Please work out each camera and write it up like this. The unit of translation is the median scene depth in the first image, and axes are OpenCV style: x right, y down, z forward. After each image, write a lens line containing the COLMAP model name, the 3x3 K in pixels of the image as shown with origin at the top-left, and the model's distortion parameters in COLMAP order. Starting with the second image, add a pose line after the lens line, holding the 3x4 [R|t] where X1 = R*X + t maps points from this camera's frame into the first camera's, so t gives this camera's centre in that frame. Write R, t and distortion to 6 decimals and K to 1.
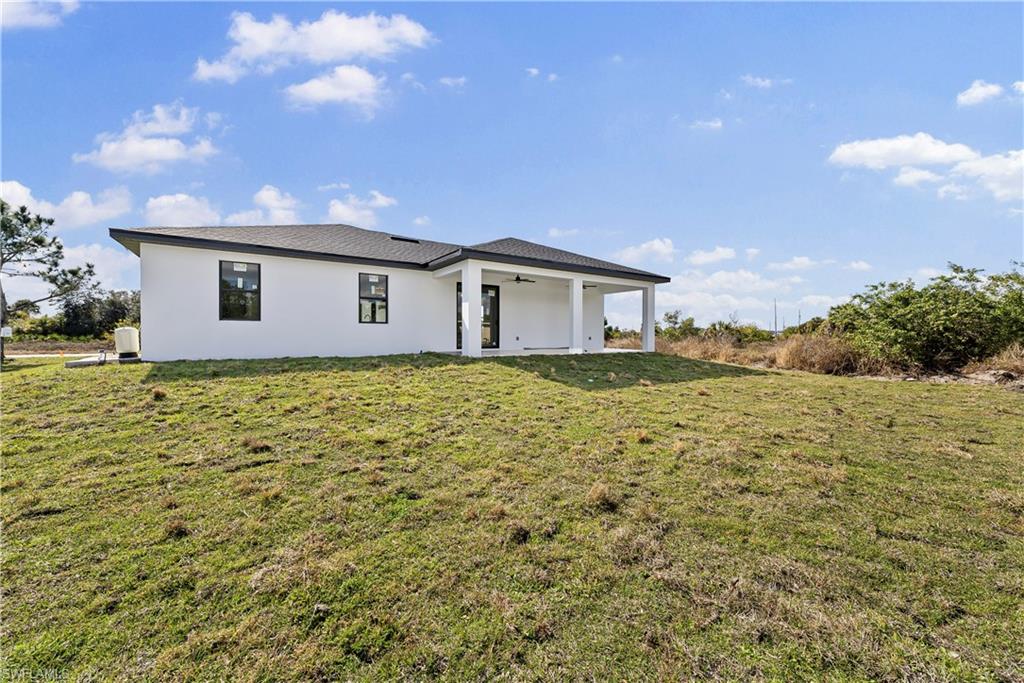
lens RADIAL K [[383.6, 0, 512.0], [0, 383.6, 341.5], [0, 0, 1]] dist [-0.000309, -0.000054]
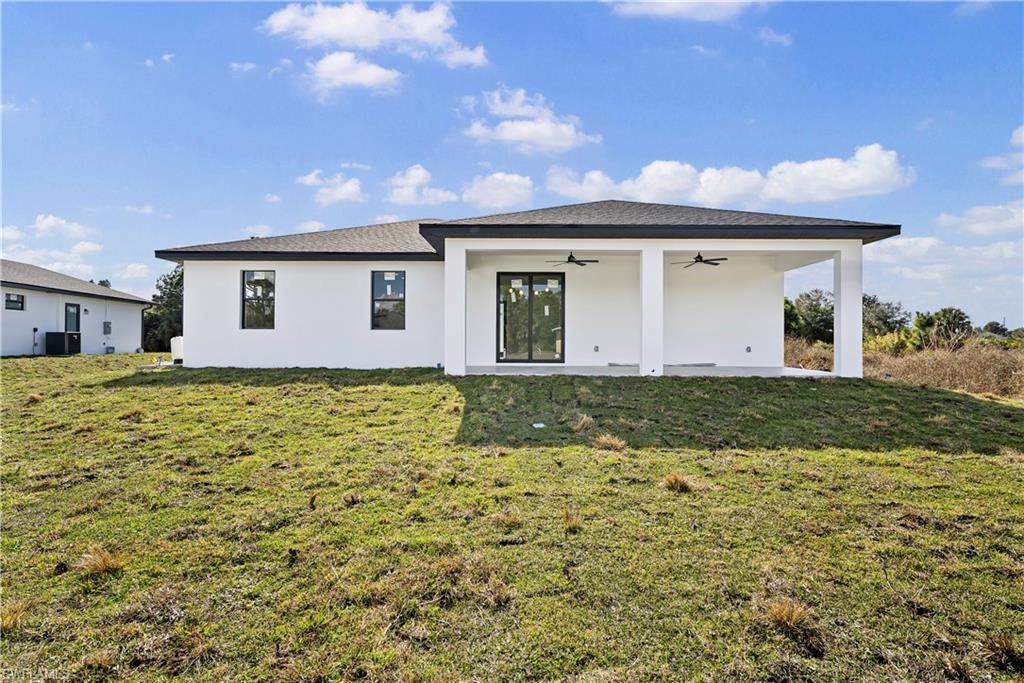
lens RADIAL K [[465.6, 0, 518.3], [0, 465.6, 343.4], [0, 0, 1]] dist [-0.001677, -0.000219]
pose [[0.827863, -0.000066, -0.560931, 0.436524], [-0.010328, 0.999829, -0.015360, -0.005259], [0.560836, 0.018509, 0.827720, 0.319802]]
